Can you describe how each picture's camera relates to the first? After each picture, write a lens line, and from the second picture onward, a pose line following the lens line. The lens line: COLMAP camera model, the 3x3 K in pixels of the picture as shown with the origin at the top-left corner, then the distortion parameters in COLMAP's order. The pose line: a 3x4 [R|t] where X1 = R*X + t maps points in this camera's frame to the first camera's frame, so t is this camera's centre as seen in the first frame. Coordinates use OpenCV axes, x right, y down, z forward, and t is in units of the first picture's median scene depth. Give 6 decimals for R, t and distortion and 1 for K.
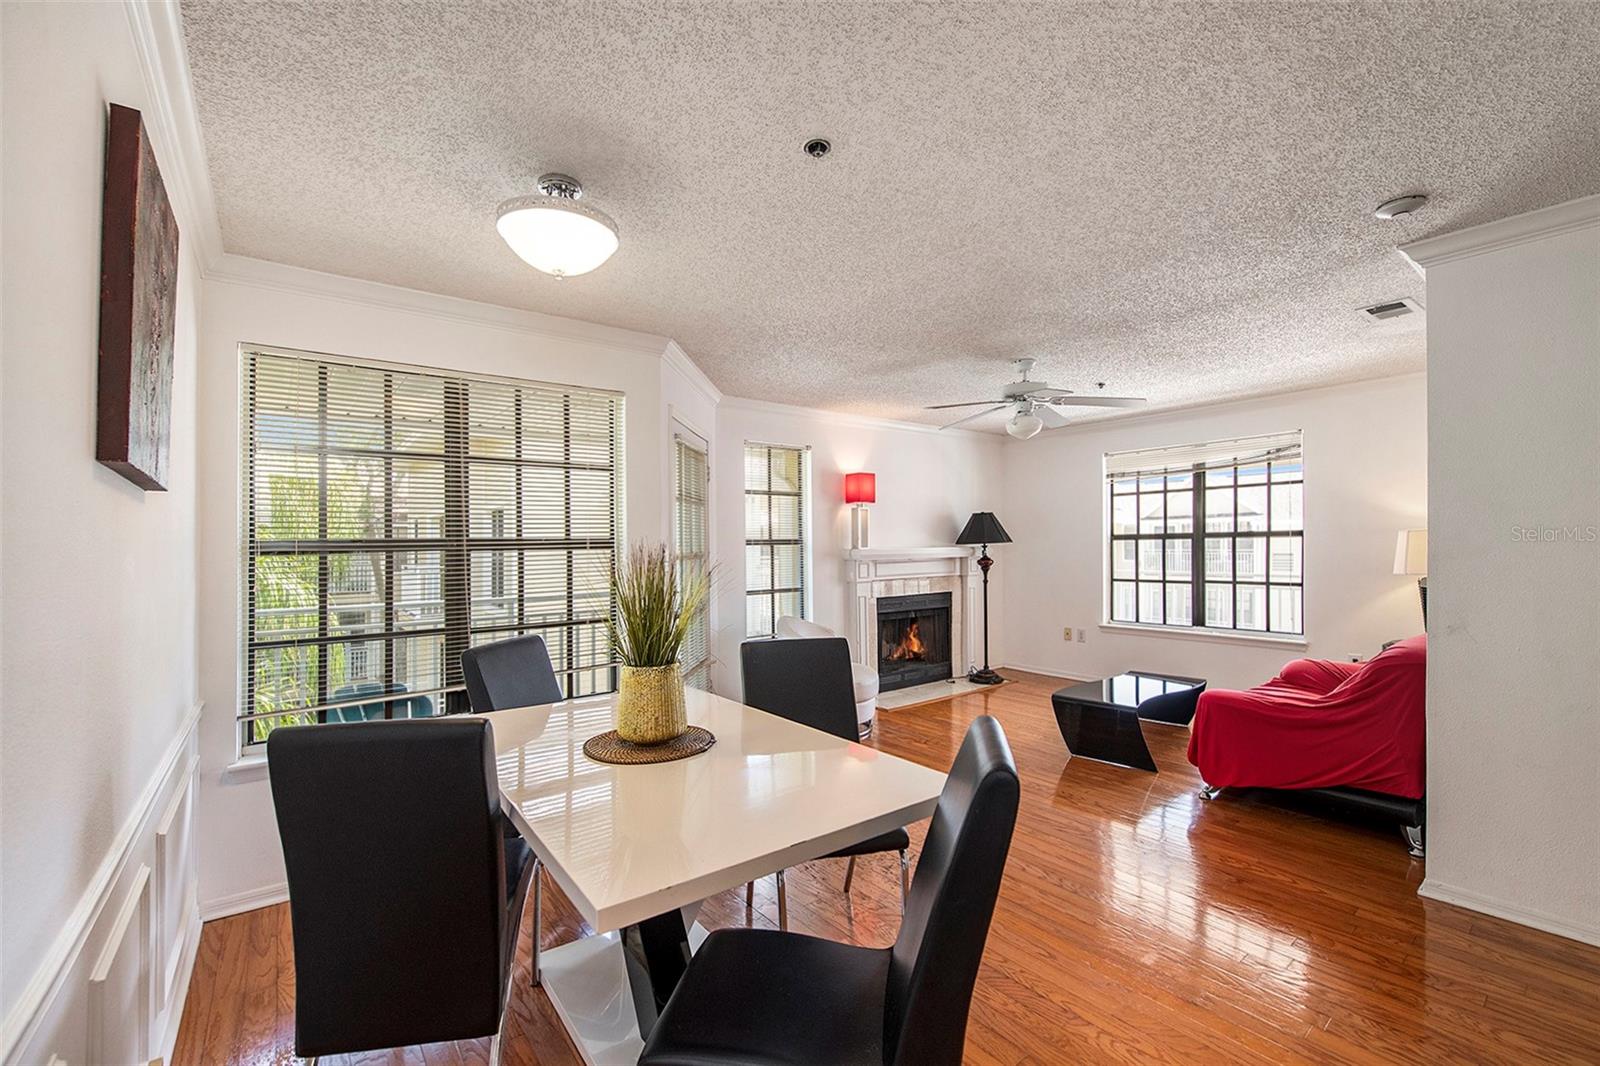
lens RADIAL K [[660.5, 0, 800.0], [0, 660.5, 533.0], [0, 0, 1]] dist [0.000135, -0.000008]
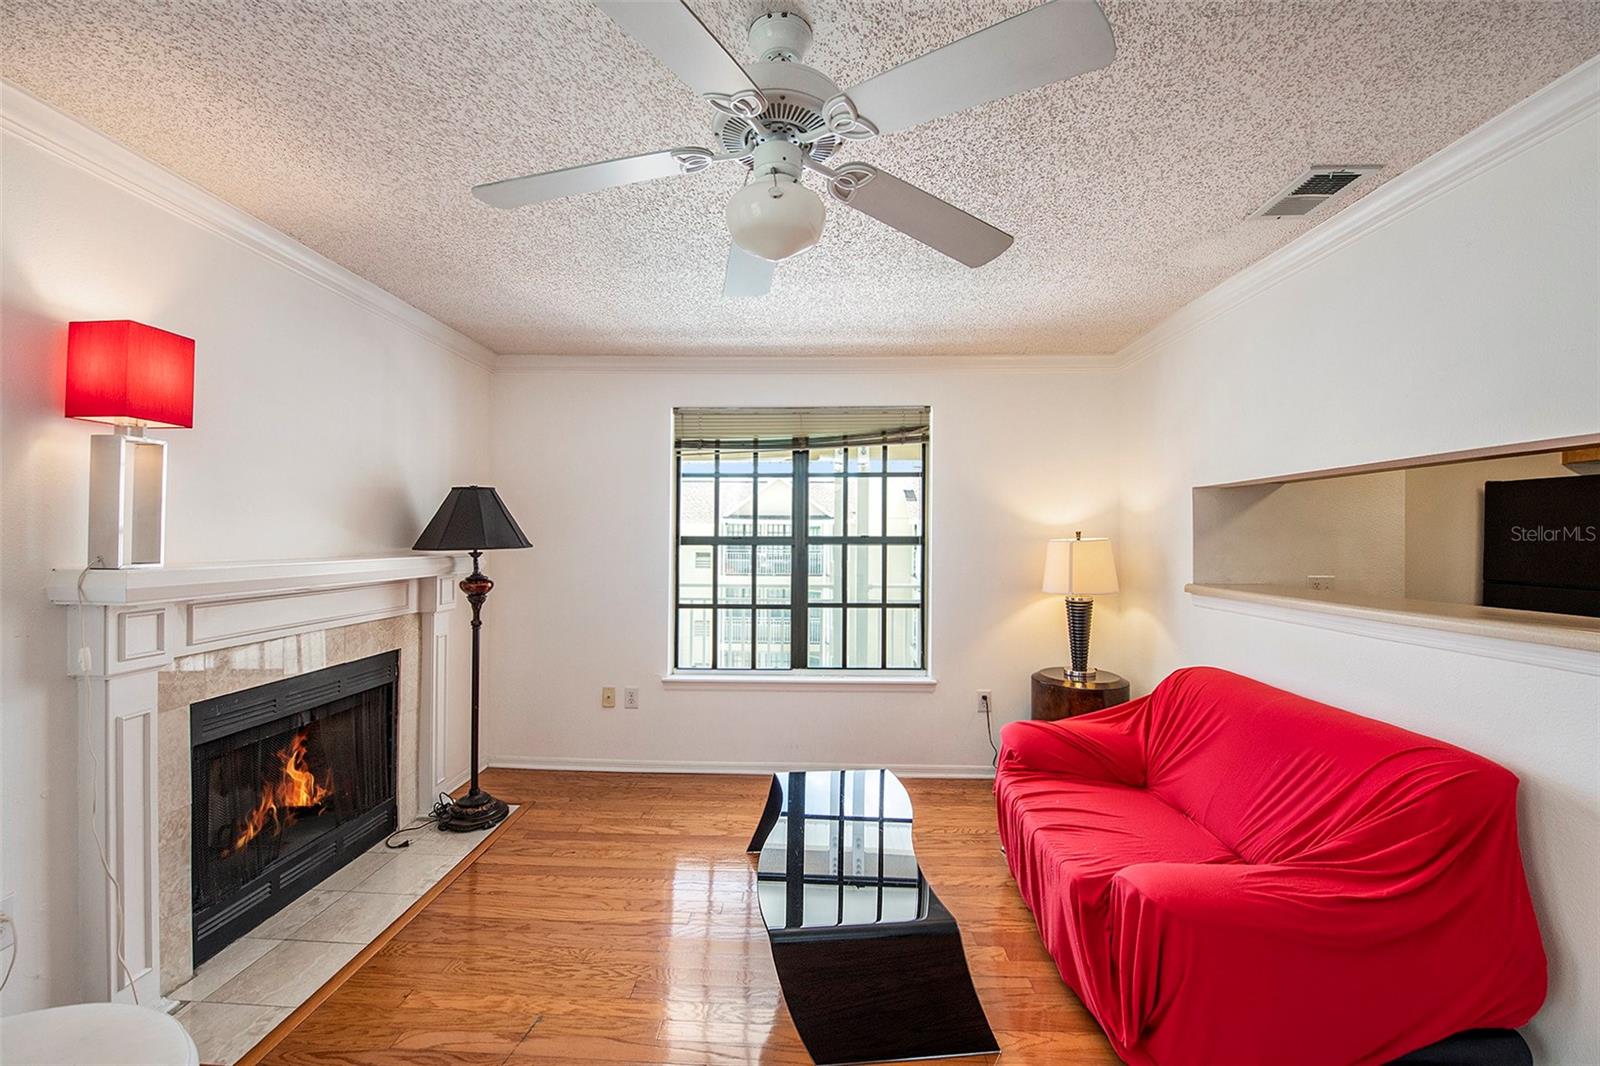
lens RADIAL K [[658.0, 0, 797.3], [0, 658.0, 539.2], [0, 0, 1]] dist [-0.016532, 0.000068]
pose [[0.645157, 0.015607, 0.763891, 0.055959], [-0.025110, 0.999684, 0.000783, 0.001809], [-0.763637, -0.019687, 0.645345, 0.501907]]
